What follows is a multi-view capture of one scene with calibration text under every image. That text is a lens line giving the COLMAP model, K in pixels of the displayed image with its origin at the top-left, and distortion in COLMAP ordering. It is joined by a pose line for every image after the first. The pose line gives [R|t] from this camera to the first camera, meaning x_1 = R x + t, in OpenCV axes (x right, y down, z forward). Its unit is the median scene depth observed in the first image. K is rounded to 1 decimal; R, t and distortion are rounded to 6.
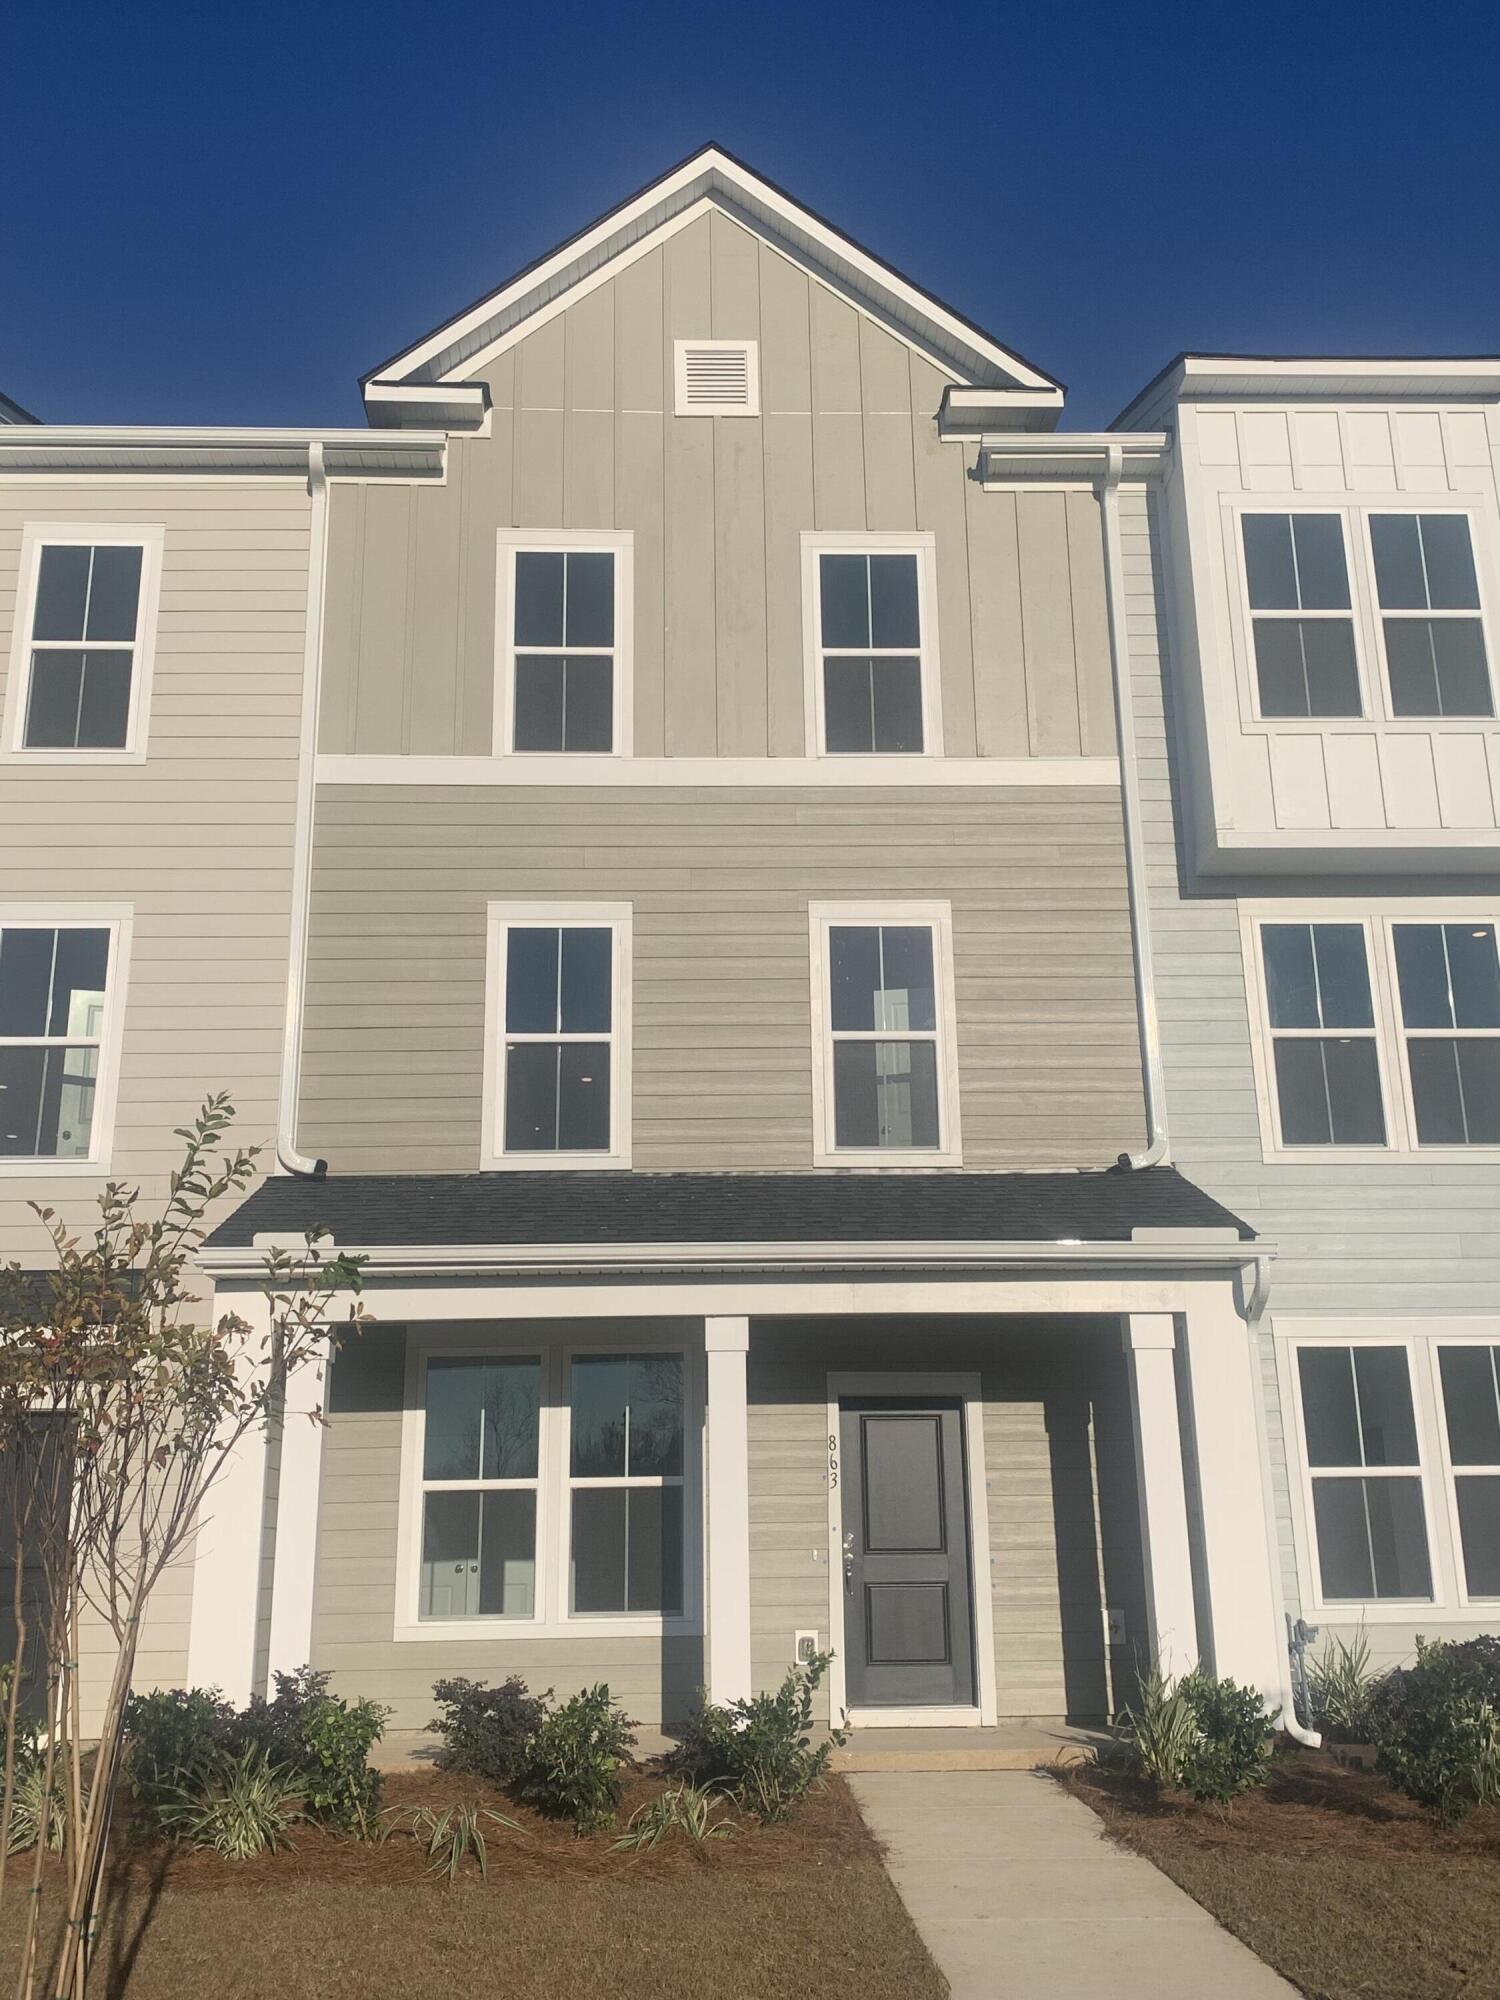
lens RADIAL K [[1979.9, 0, 744.5], [0, 1979.9, 945.0], [0, 0, 1]] dist [0.024315, 0.000000]
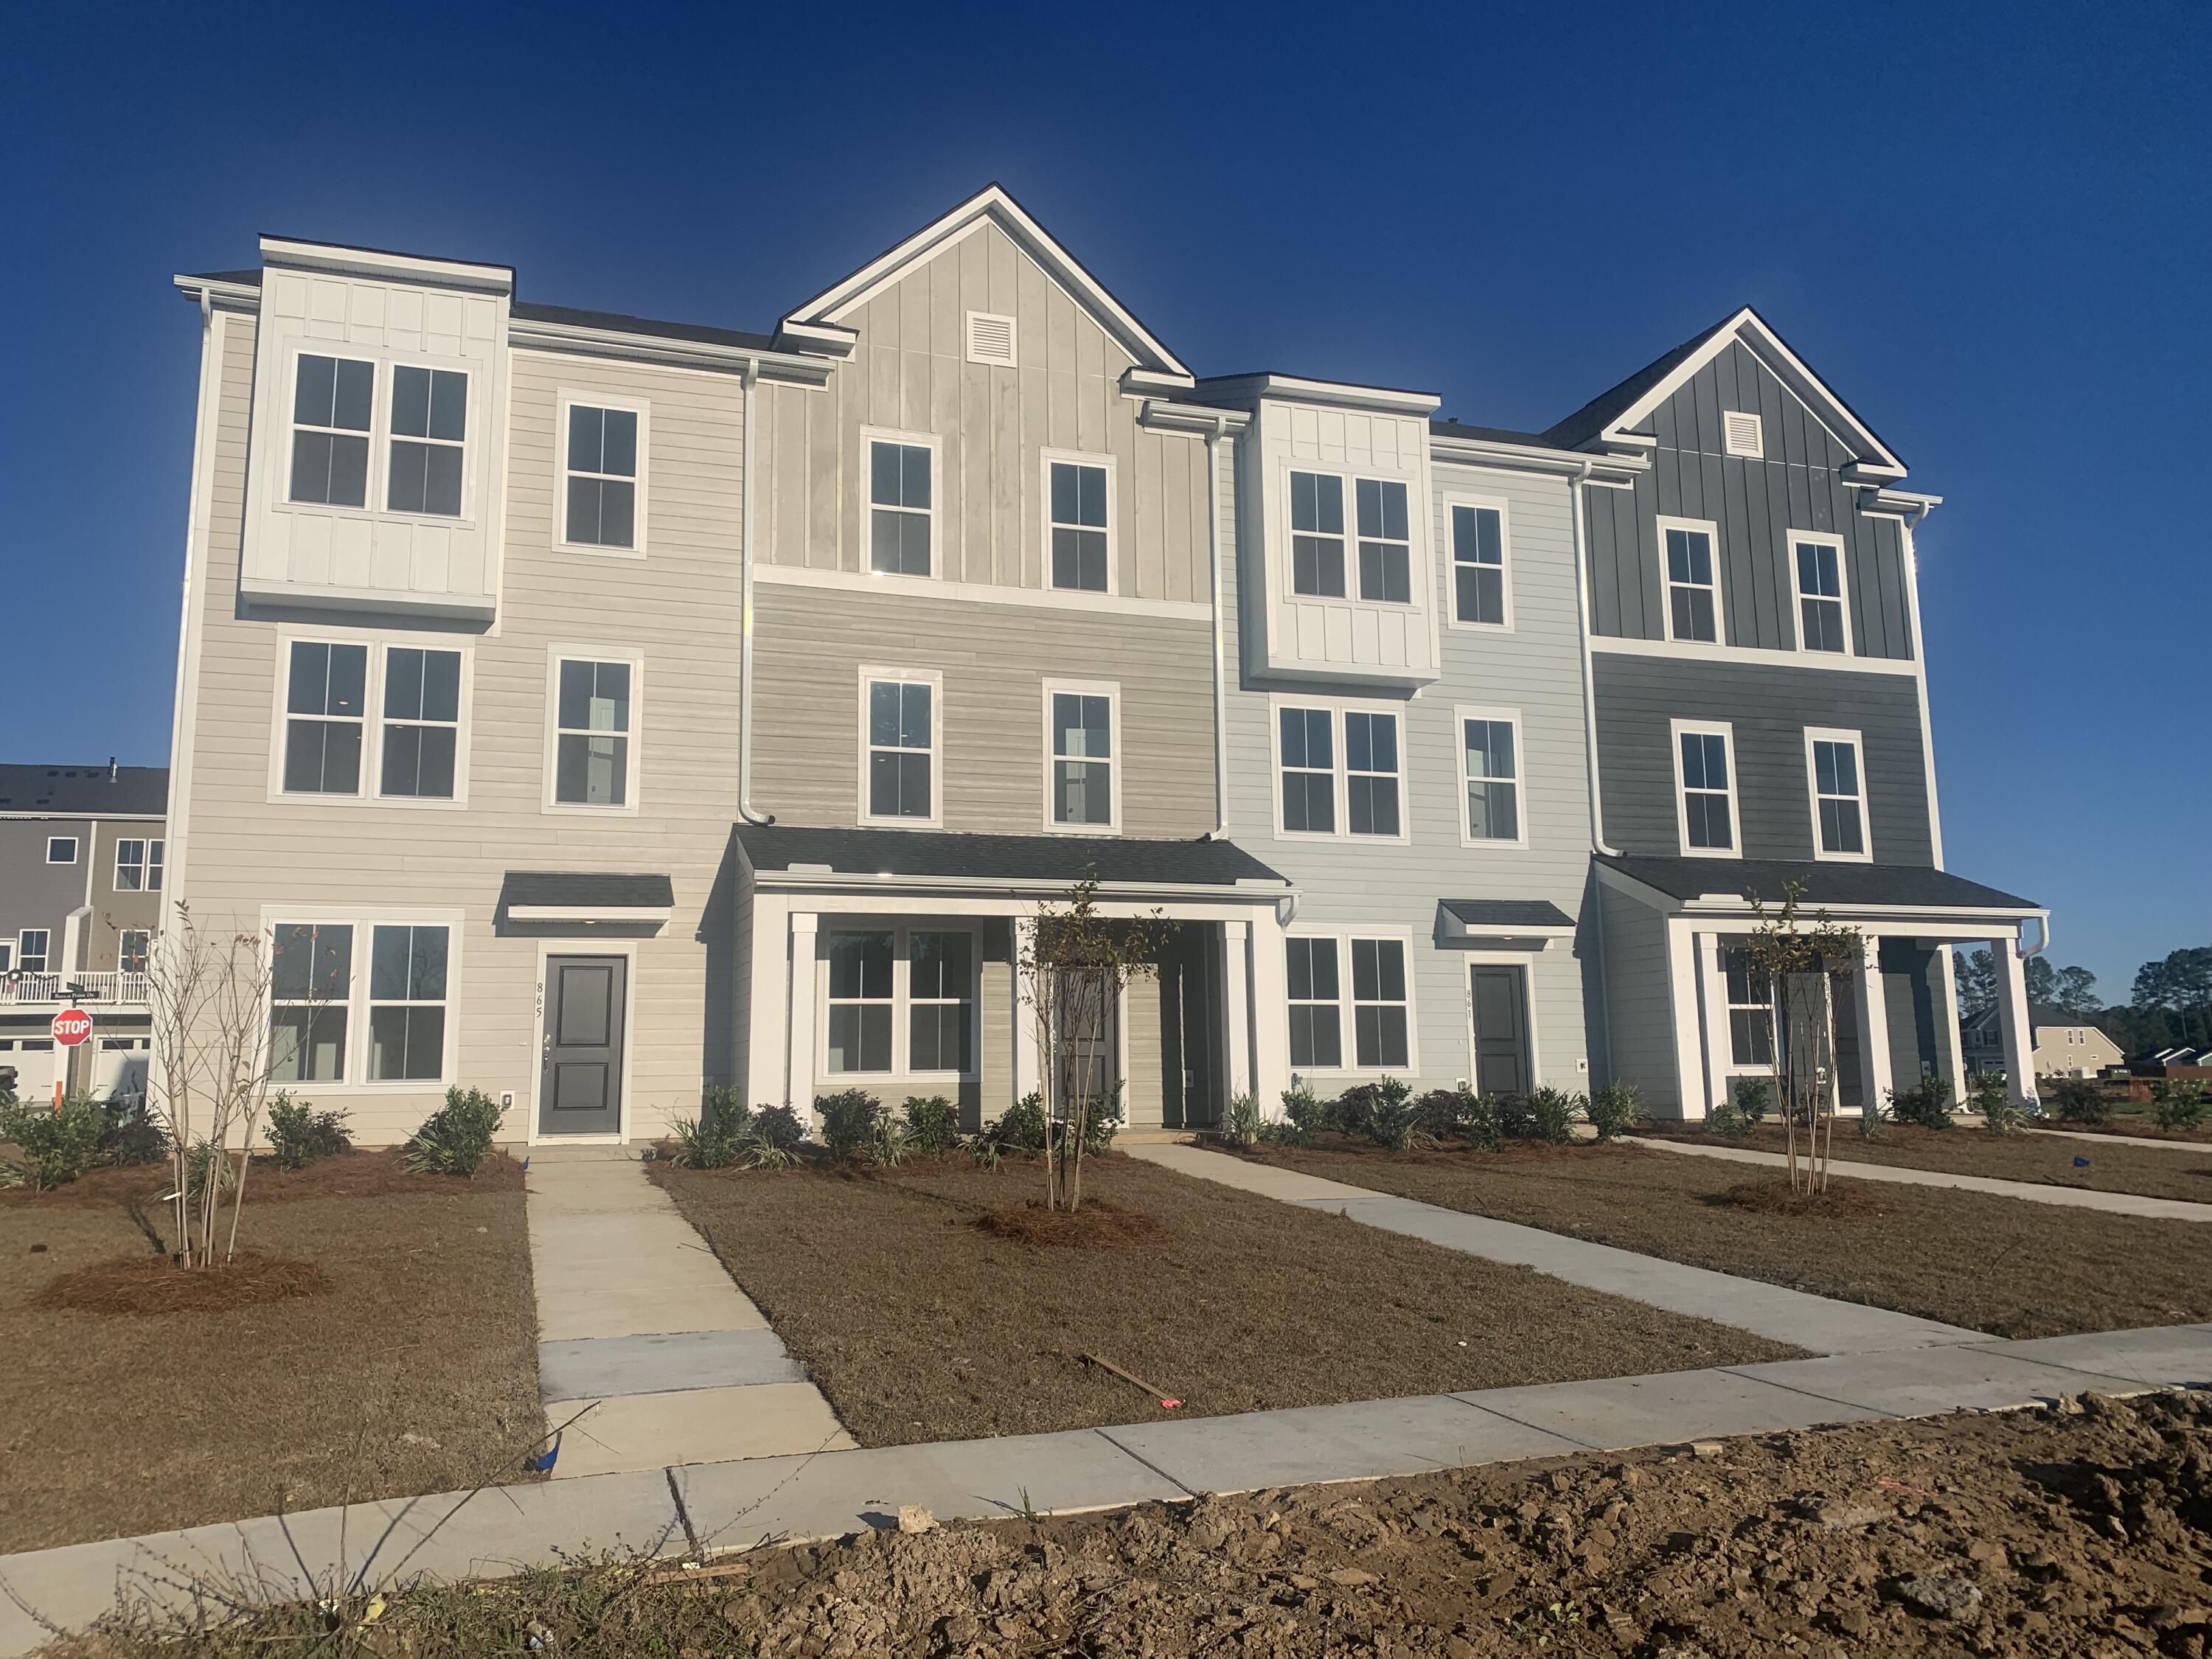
lens RADIAL K [[1672.0, 0, 1105.9], [0, 1672.0, 827.7], [0, 0, 1]] dist [-0.000071, -0.002729]
pose [[0.953942, 0.047832, 0.296152, -0.335683], [-0.092719, 0.985882, 0.139428, -0.100041], [-0.285302, -0.160466, 0.944909, -0.407977]]
